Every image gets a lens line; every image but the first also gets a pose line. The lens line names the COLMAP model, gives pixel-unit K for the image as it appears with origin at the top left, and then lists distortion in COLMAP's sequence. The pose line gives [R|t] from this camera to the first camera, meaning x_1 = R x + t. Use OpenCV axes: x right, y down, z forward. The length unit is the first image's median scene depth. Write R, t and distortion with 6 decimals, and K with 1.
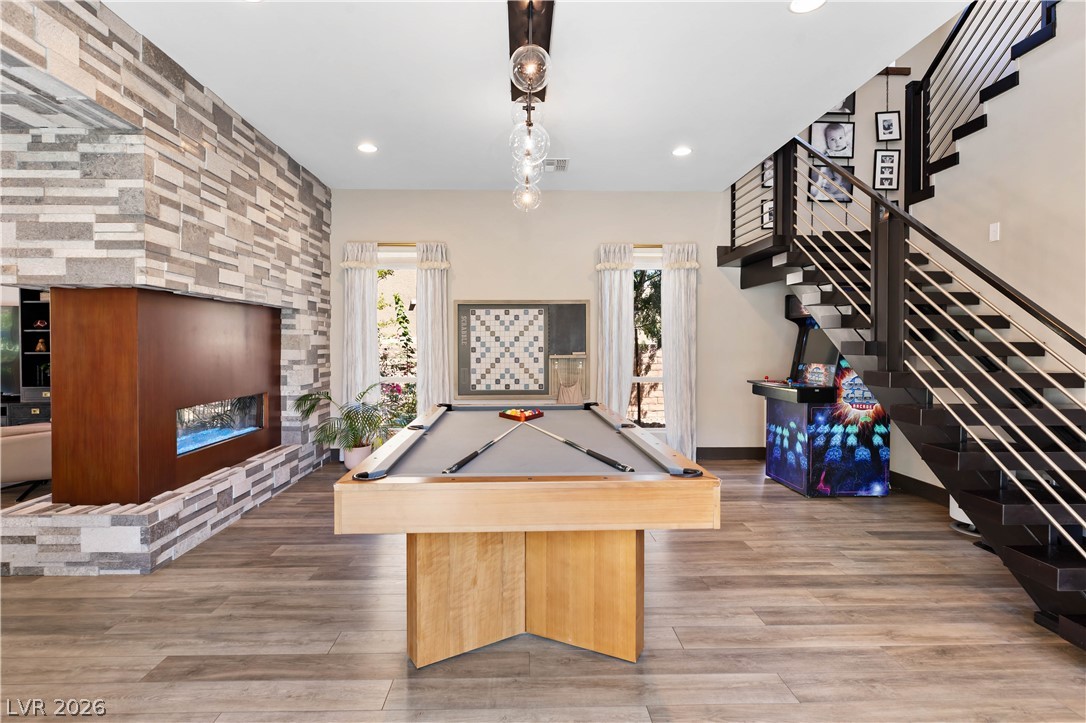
lens RADIAL K [[526.2, 0, 531.6], [0, 526.2, 351.3], [0, 0, 1]] dist [-0.003135, 0.000300]
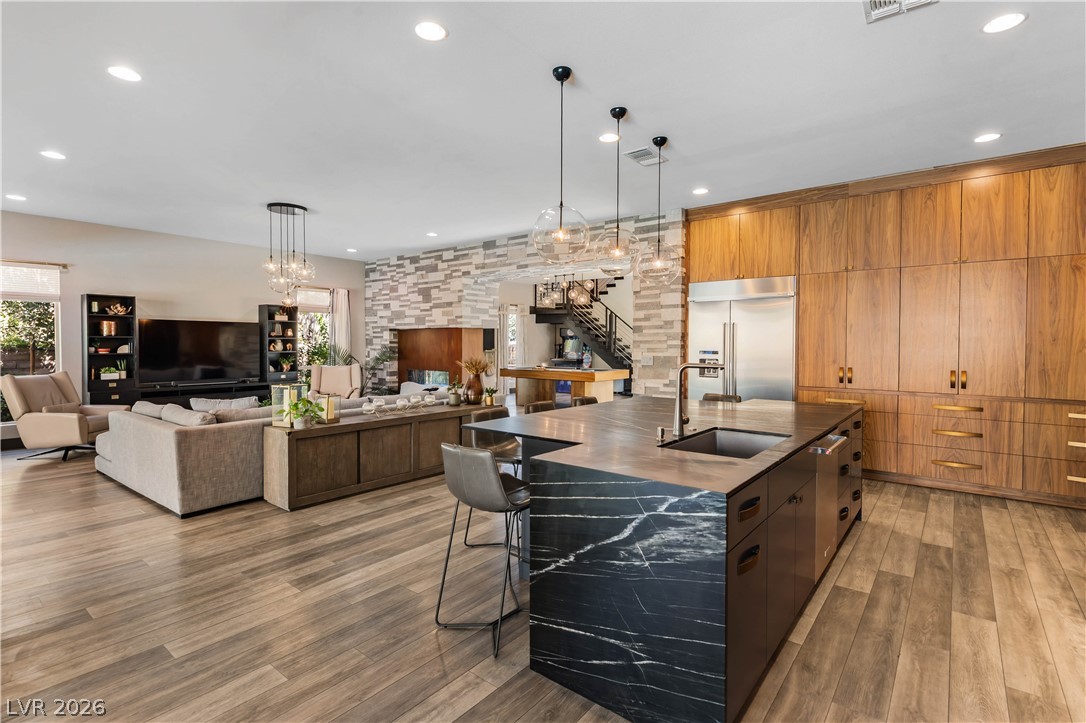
lens RADIAL K [[520.5, 0, 537.2], [0, 520.5, 354.9], [0, 0, 1]] dist [-0.003254, -0.000550]
pose [[0.644977, -0.017119, 0.764011, -2.031821], [0.007827, 0.999845, 0.015796, -0.008267], [-0.764162, -0.004208, 0.645010, -0.842186]]
